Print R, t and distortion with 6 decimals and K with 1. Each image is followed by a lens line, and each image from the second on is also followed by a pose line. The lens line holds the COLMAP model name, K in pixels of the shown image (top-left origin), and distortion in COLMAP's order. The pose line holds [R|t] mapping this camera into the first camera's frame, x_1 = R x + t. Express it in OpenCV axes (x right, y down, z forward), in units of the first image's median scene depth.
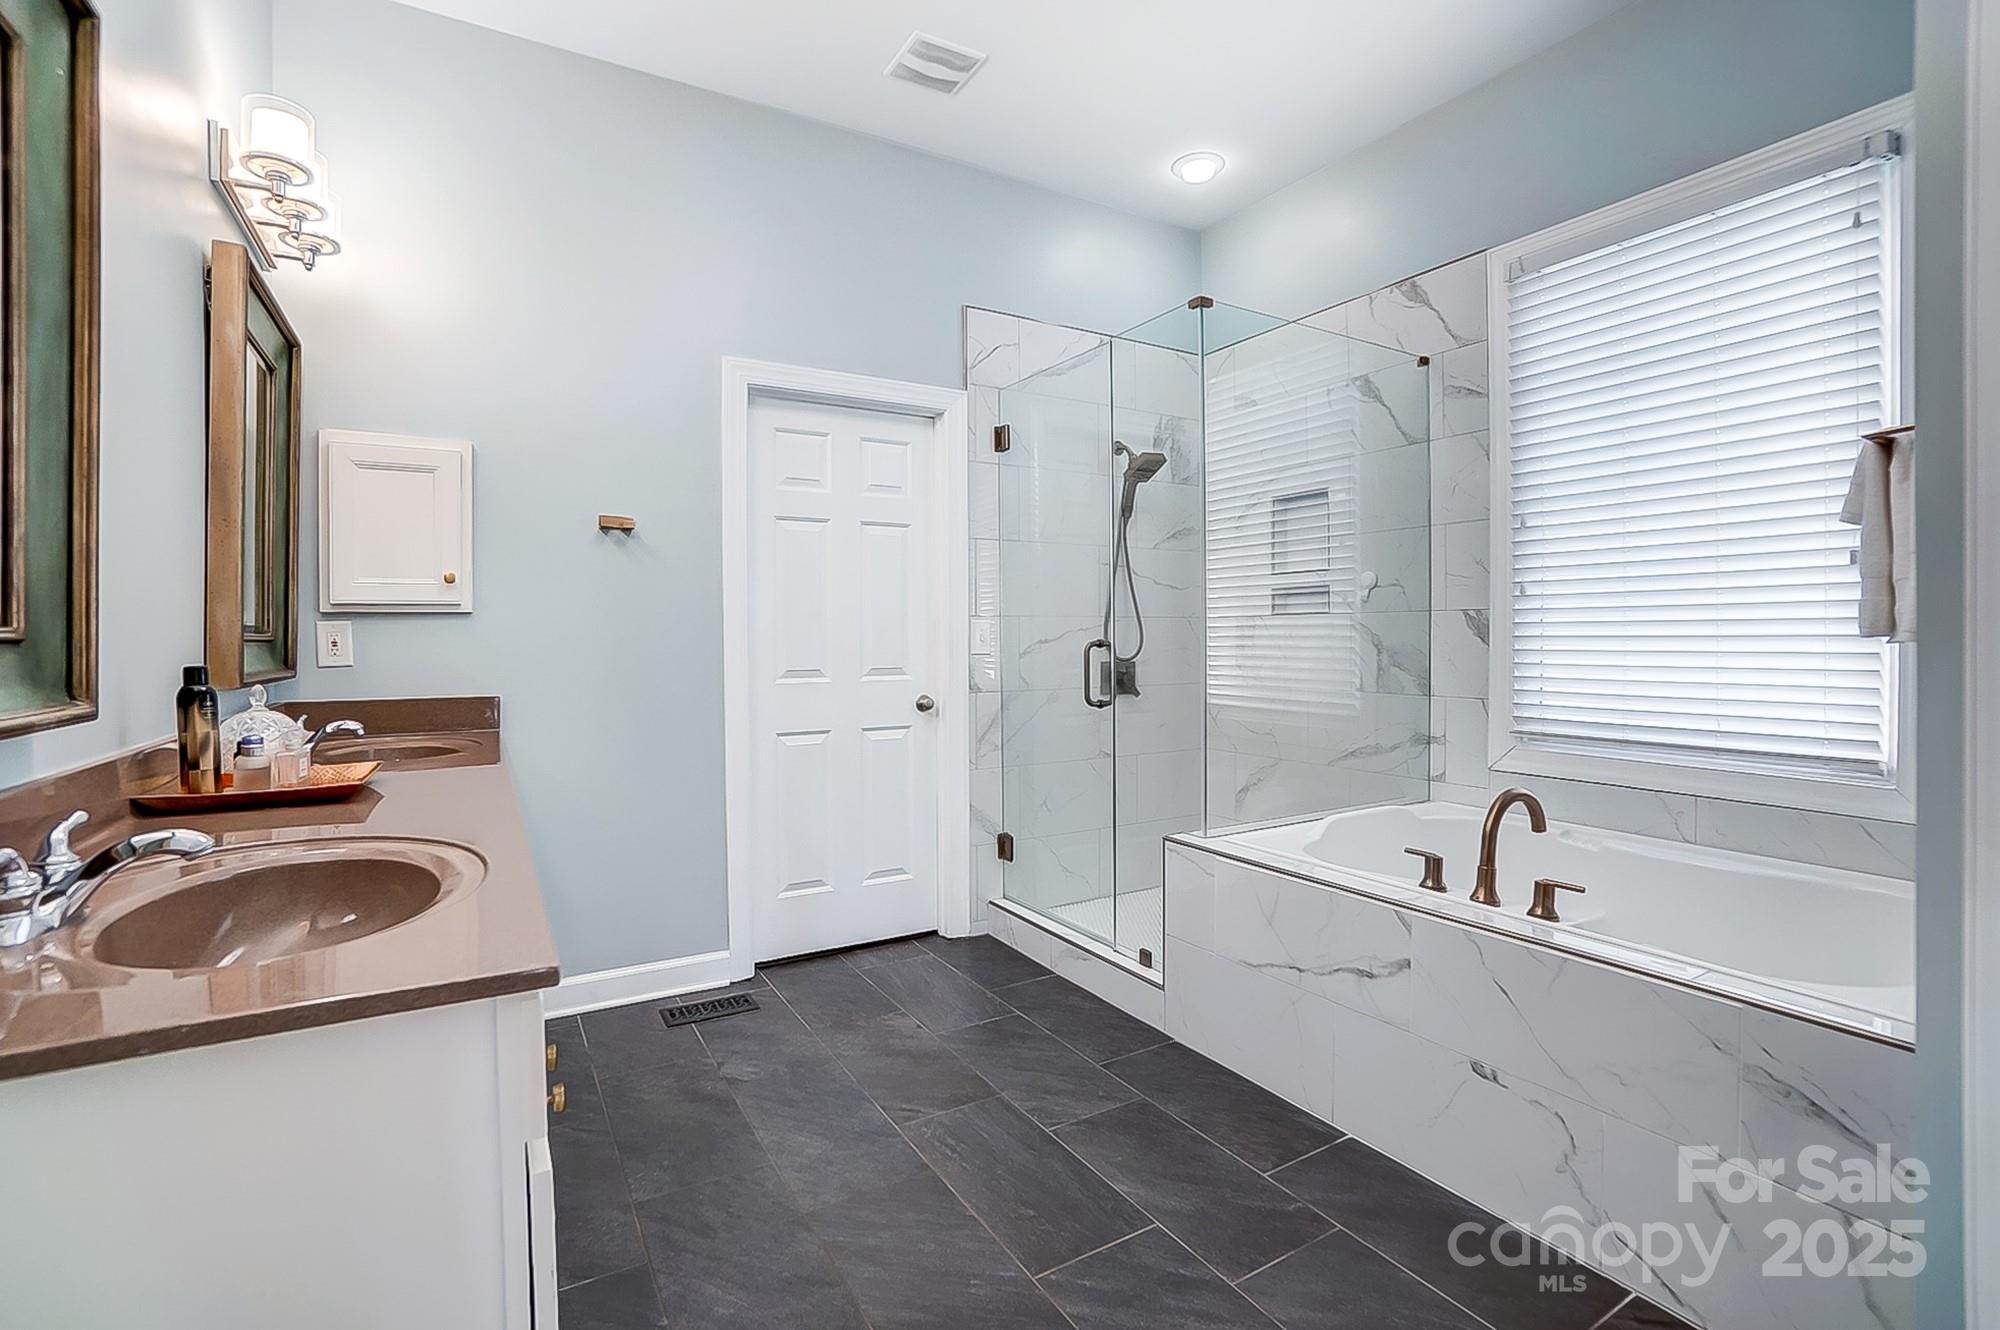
lens RADIAL K [[900.4, 0, 1002.8], [0, 900.4, 647.2], [0, 0, 1]] dist [0.009255, 0.001590]
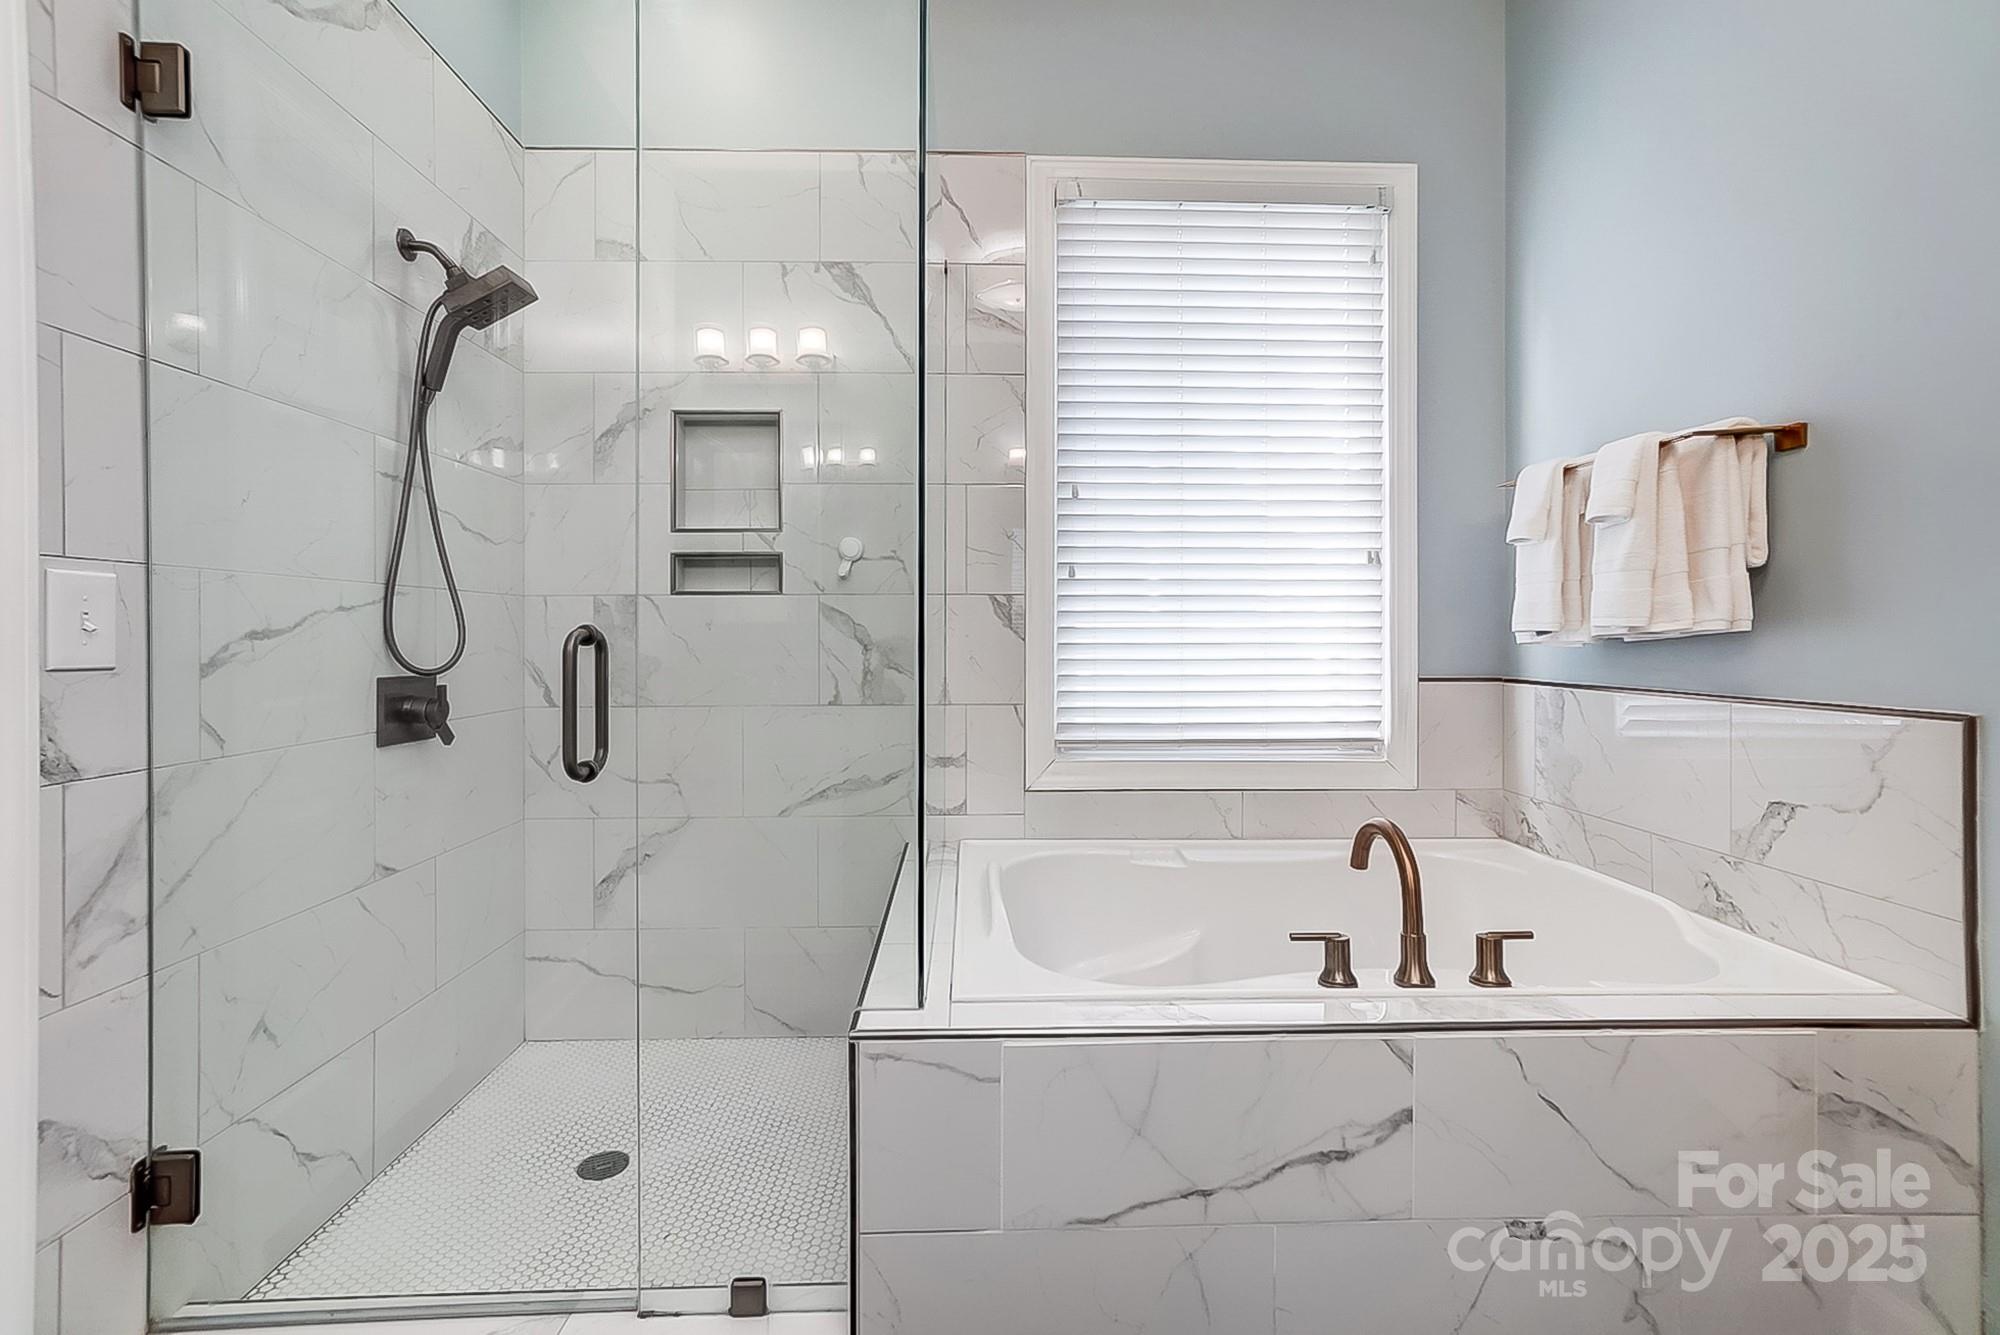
lens RADIAL K [[900.4, 0, 988.9], [0, 900.4, 636.2], [0, 0, 1]] dist [0.009255, 0.001590]
pose [[0.496980, 0.000206, 0.867762, -0.184309], [0.010152, 0.999930, -0.006052, 0.000140], [-0.867703, 0.011817, 0.496943, 0.616617]]
